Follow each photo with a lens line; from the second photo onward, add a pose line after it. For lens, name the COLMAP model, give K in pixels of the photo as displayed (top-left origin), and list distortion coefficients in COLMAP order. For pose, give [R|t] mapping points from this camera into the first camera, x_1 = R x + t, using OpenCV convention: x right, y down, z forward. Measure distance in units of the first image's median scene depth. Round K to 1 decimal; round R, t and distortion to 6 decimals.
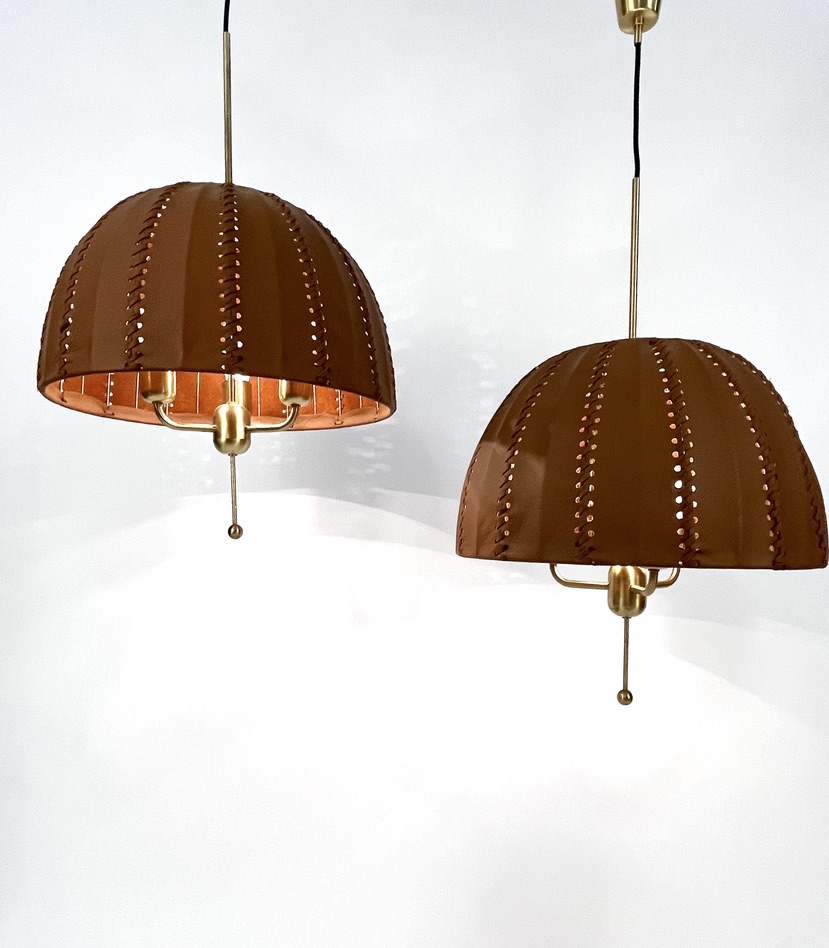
lens RADIAL K [[753.9, 0, 414.5], [0, 753.9, 474.0], [0, 0, 1]] dist [0.004626, -0.001055]
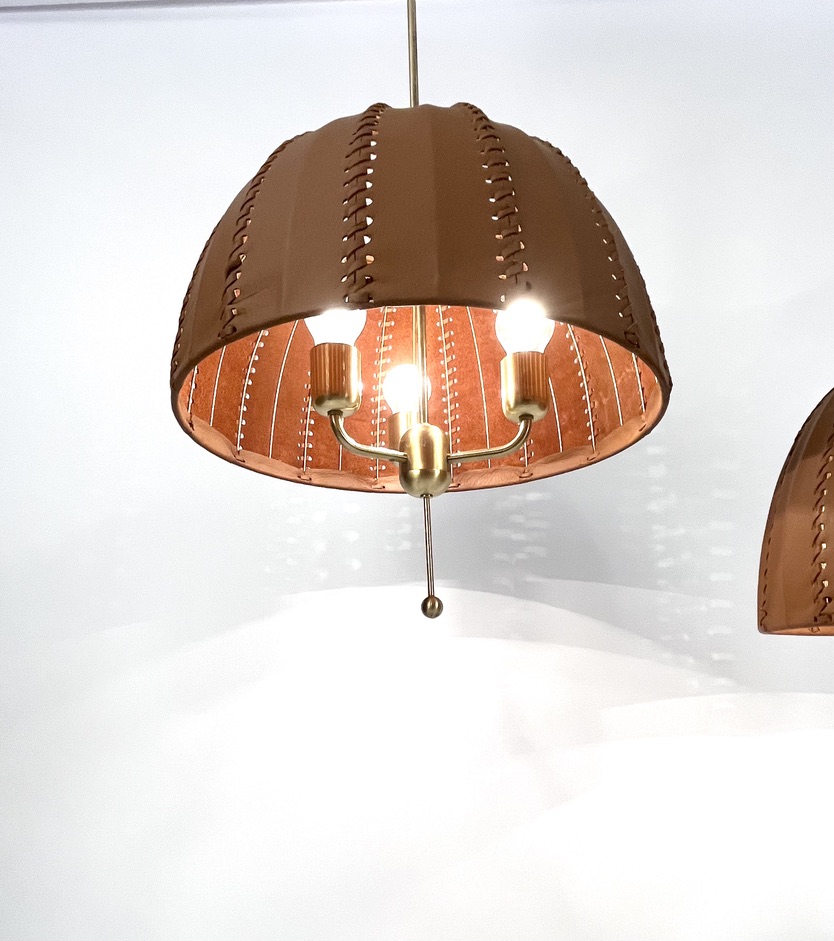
lens RADIAL K [[652.4, 0, 417.0], [0, 652.4, 470.5], [0, 0, 1]] dist [-0.000785, 0.000336]
pose [[0.999747, -0.017080, 0.014608, -0.273816], [0.019891, 0.975001, -0.221308, 0.091578], [-0.010463, 0.221543, 0.975095, 0.420746]]
